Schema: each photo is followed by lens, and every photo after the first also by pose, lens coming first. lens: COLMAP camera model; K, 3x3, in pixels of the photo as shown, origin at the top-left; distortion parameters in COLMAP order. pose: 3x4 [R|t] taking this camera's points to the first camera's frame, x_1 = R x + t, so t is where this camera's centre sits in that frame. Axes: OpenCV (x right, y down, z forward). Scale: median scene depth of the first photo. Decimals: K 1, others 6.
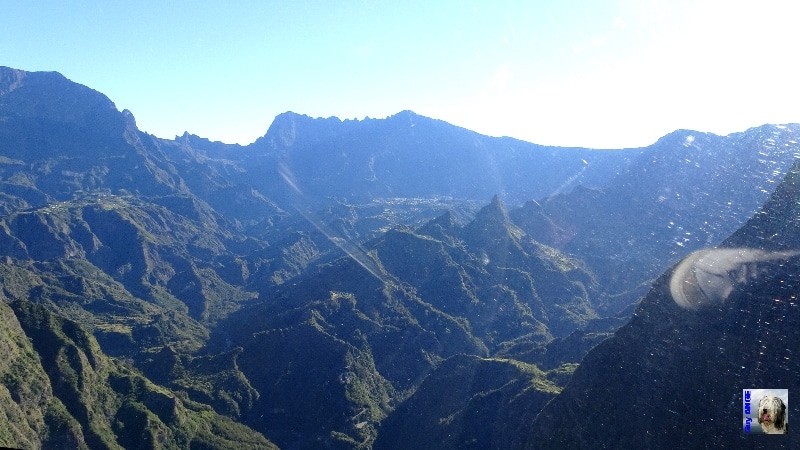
lens RADIAL K [[578.6, 0, 399.6], [0, 578.6, 229.0], [0, 0, 1]] dist [0.030886, 0.004651]
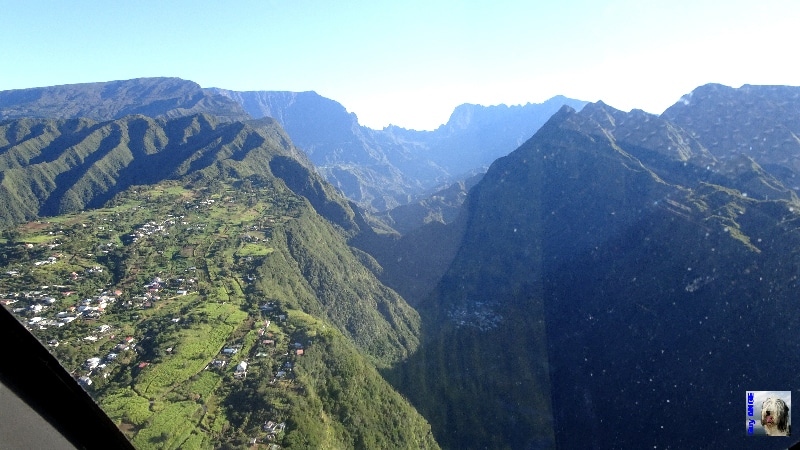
lens RADIAL K [[578.6, 0, 398.9], [0, 578.6, 222.4], [0, 0, 1]] dist [0.030886, 0.004651]
pose [[0.935513, 0.002485, -0.353284, 0.180001], [0.003762, 0.999848, 0.016996, 0.058911], [0.353273, -0.017229, 0.935362, -0.378617]]
